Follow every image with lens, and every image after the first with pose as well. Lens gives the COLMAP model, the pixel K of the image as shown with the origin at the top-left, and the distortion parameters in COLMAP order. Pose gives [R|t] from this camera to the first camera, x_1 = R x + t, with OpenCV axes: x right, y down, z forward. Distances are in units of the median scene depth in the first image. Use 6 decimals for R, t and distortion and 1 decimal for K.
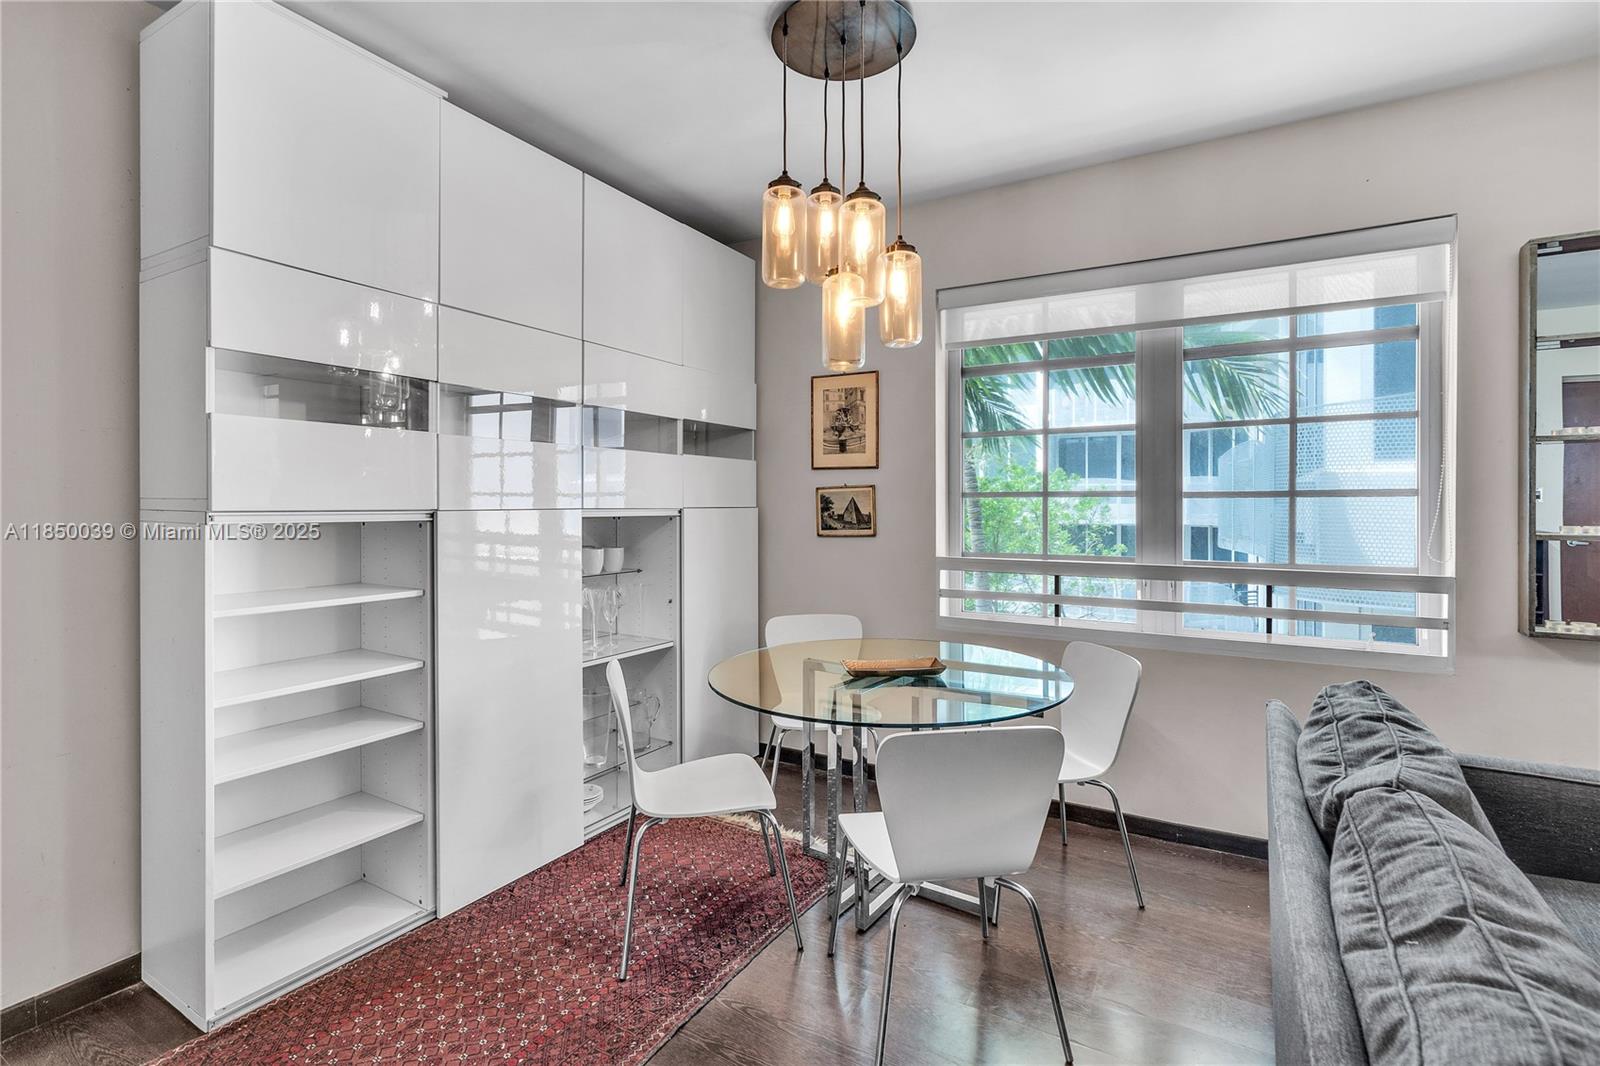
lens RADIAL K [[752.0, 0, 783.0], [0, 752.0, 515.4], [0, 0, 1]] dist [0.002355, -0.001021]
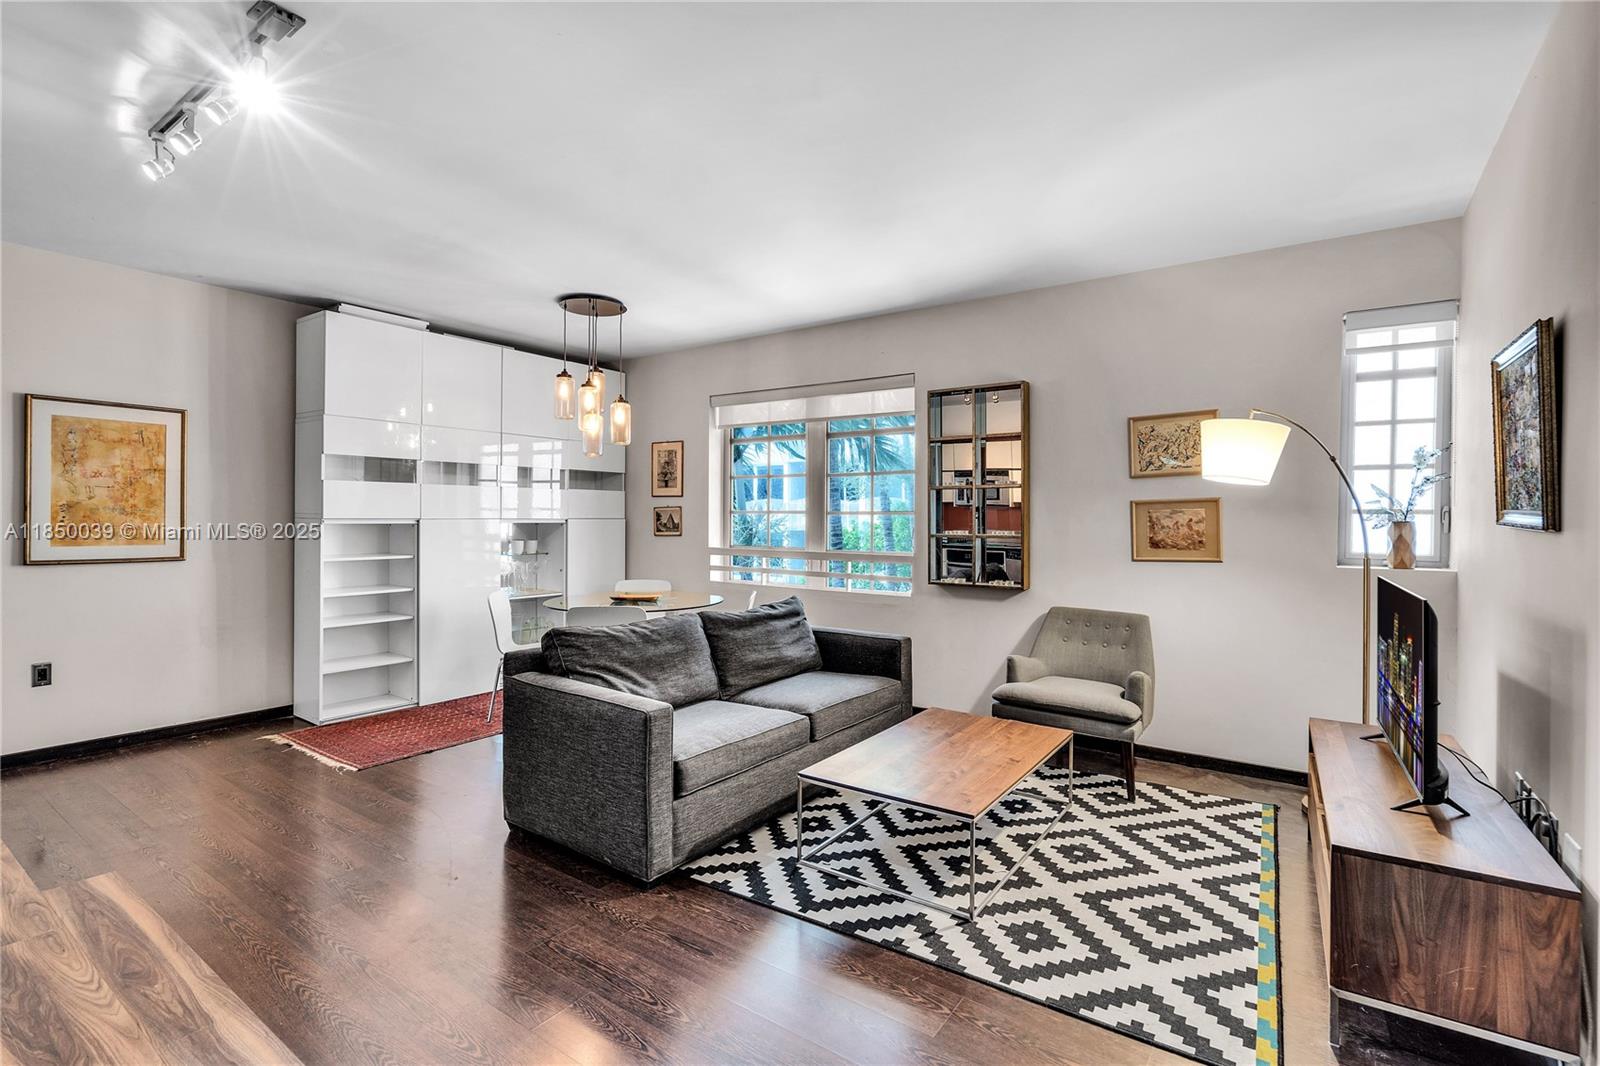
lens RADIAL K [[752.0, 0, 802.1], [0, 752.0, 510.4], [0, 0, 1]] dist [0.002355, -0.001021]
pose [[0.994279, 0.005188, -0.106685, 0.897654], [-0.007590, 0.999726, -0.022125, 0.009107], [0.106541, 0.022808, 0.994047, -1.089553]]
